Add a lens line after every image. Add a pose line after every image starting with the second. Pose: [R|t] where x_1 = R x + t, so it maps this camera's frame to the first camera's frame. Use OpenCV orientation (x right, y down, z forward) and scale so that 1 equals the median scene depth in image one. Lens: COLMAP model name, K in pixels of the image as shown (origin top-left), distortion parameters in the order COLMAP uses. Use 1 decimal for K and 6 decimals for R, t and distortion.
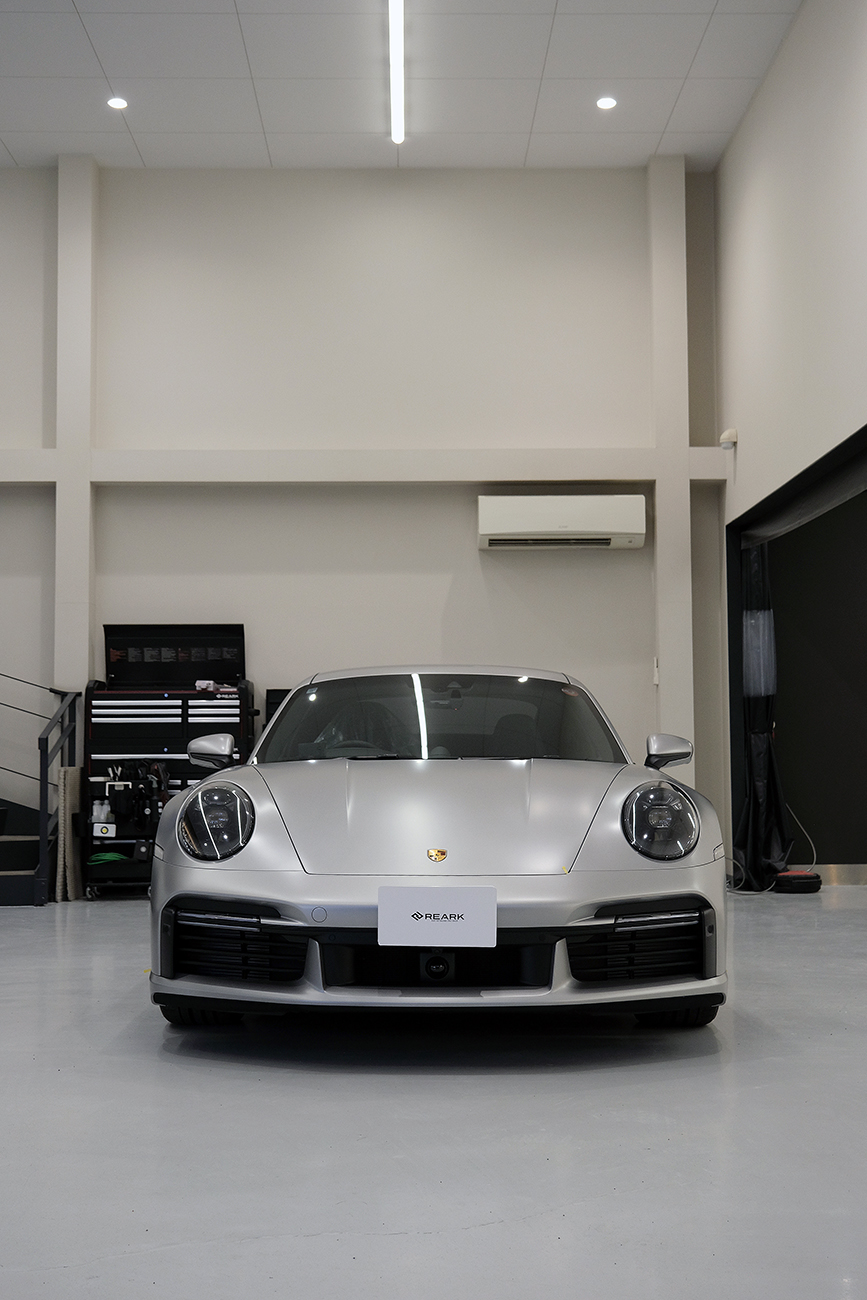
lens RADIAL K [[1589.1, 0, 433.6], [0, 1589.1, 657.5], [0, 0, 1]] dist [0.005484, 0.000000]
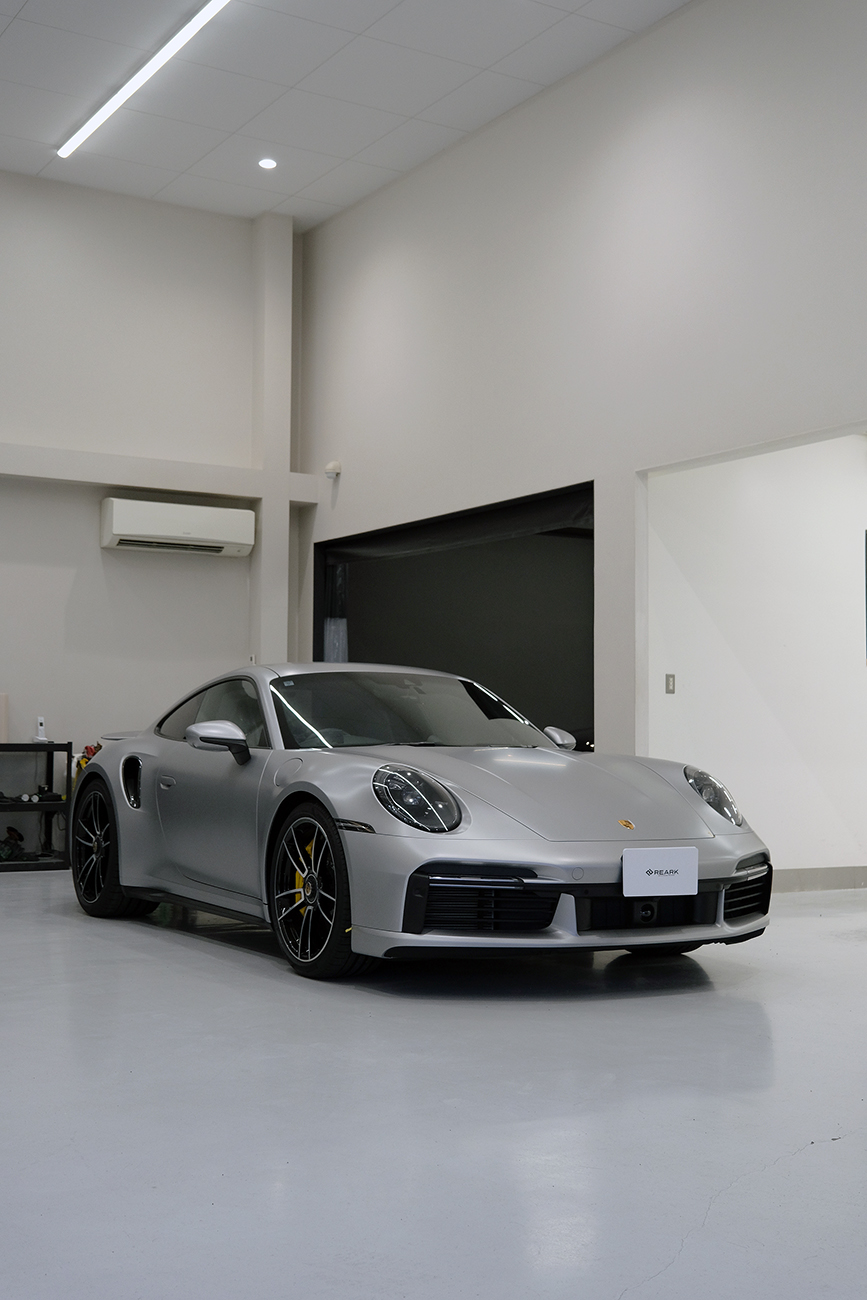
lens RADIAL K [[1481.6, 0, 434.0], [0, 1481.6, 643.0], [0, 0, 1]] dist [0.023760, 0.000000]
pose [[0.875389, 0.045685, 0.481256, -0.260359], [-0.044120, 0.998920, -0.014572, 0.001286], [-0.481402, -0.008477, 0.876459, 0.014241]]
